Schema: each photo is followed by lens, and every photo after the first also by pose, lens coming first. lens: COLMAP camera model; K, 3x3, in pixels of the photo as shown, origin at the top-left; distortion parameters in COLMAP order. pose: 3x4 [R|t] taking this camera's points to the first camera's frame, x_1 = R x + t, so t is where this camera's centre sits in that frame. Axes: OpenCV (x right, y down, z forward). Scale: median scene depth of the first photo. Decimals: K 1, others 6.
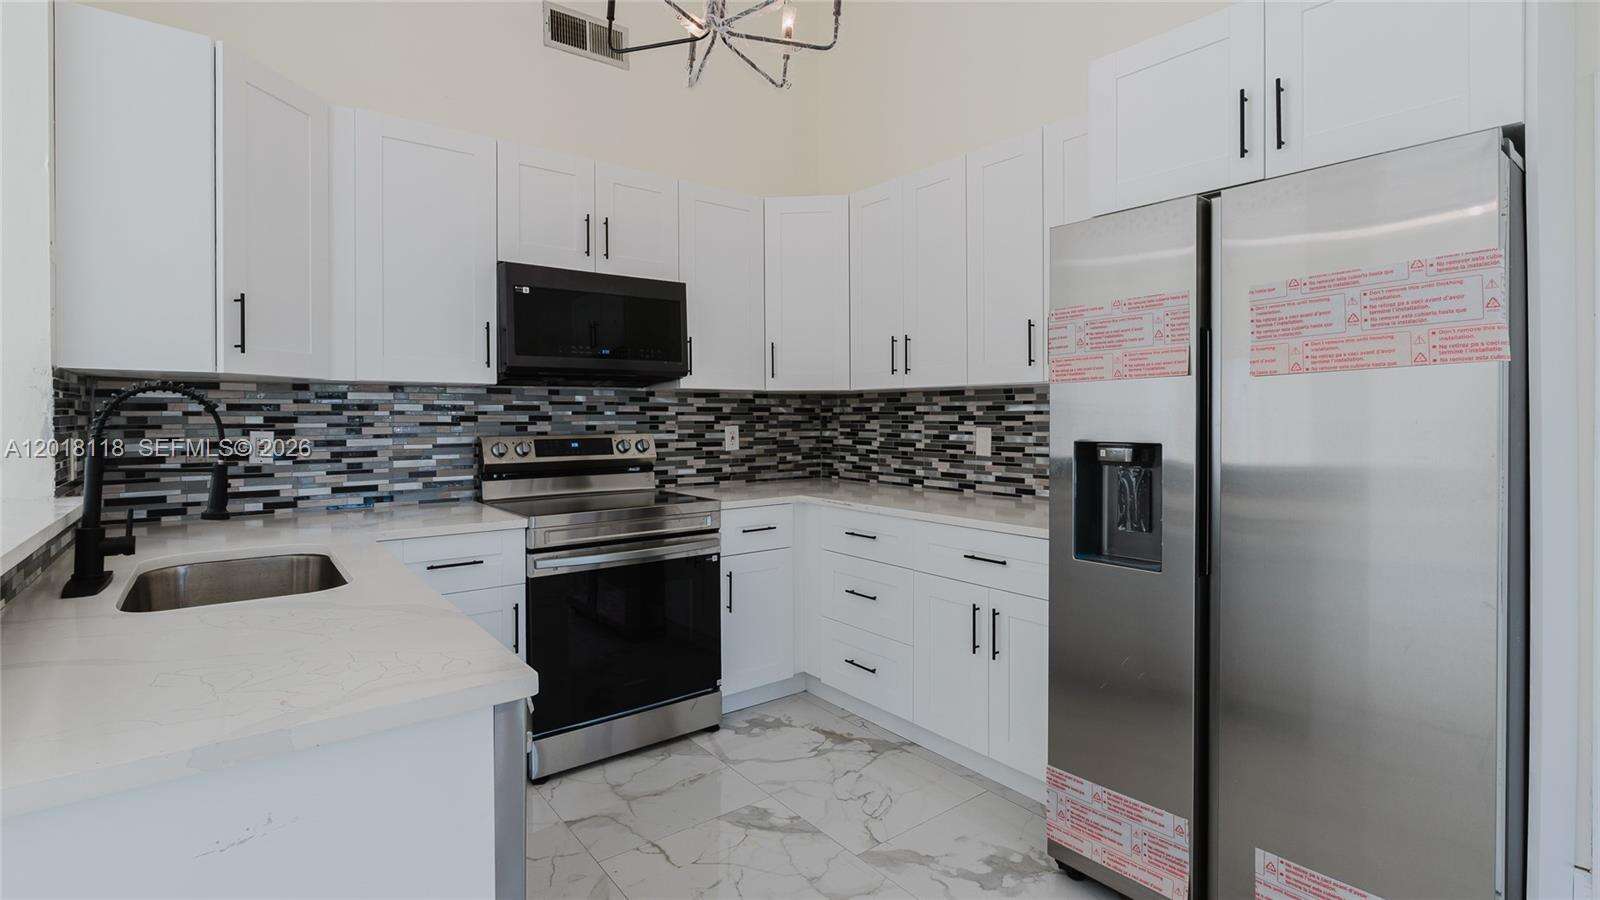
lens RADIAL K [[735.5, 0, 798.6], [0, 735.5, 415.8], [0, 0, 1]] dist [-0.005366, 0.001772]
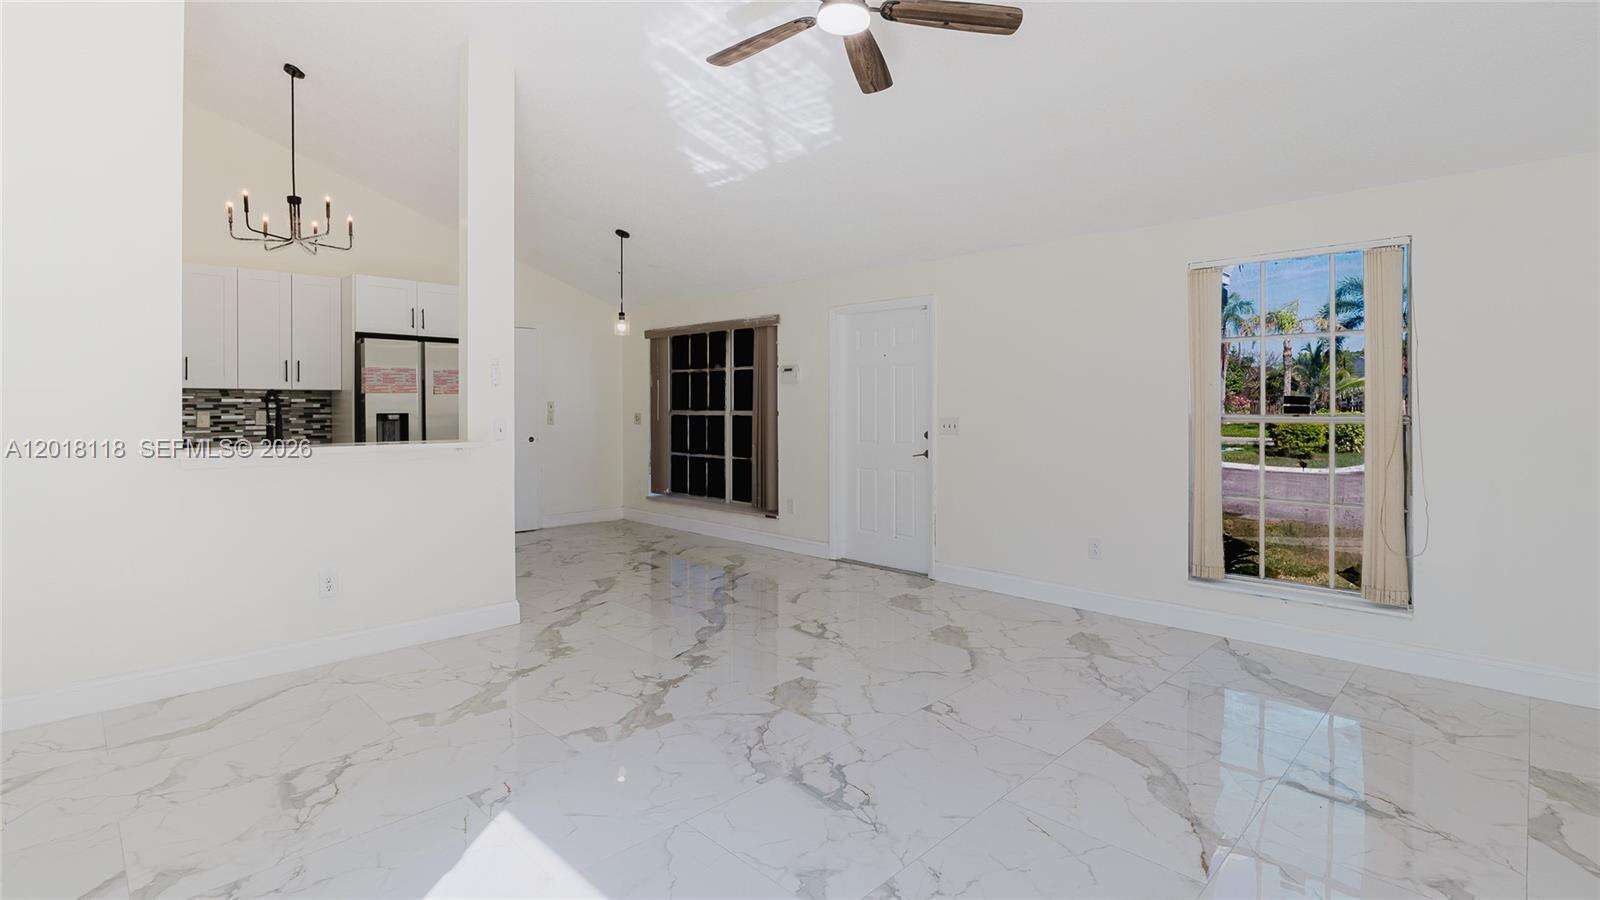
lens RADIAL K [[735.5, 0, 786.9], [0, 735.5, 417.2], [0, 0, 1]] dist [-0.005366, 0.001772]
pose [[-0.119108, -0.013145, 0.992794, -1.776726], [-0.002359, 0.999913, 0.012956, 0.004679], [-0.992878, -0.000798, -0.119129, -0.177023]]
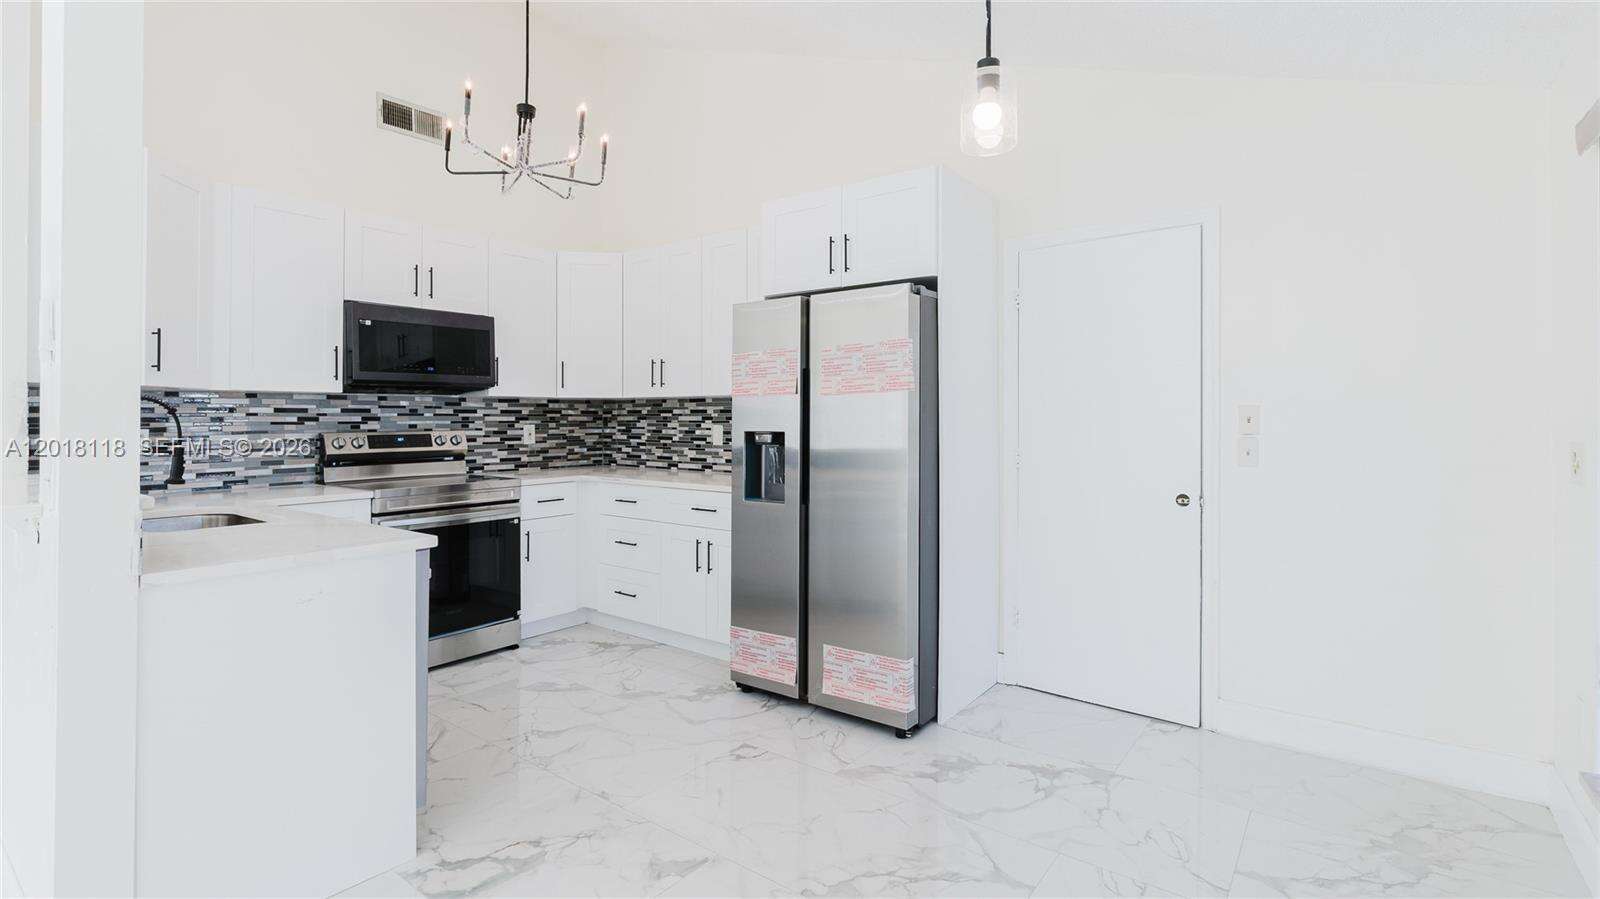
lens RADIAL K [[735.5, 0, 794.0], [0, 735.5, 407.3], [0, 0, 1]] dist [-0.005366, 0.001772]
pose [[0.966349, 0.003621, 0.257209, 0.031238], [0.000099, 0.999896, -0.014447, 0.002302], [-0.257234, 0.013987, 0.966248, -0.443728]]
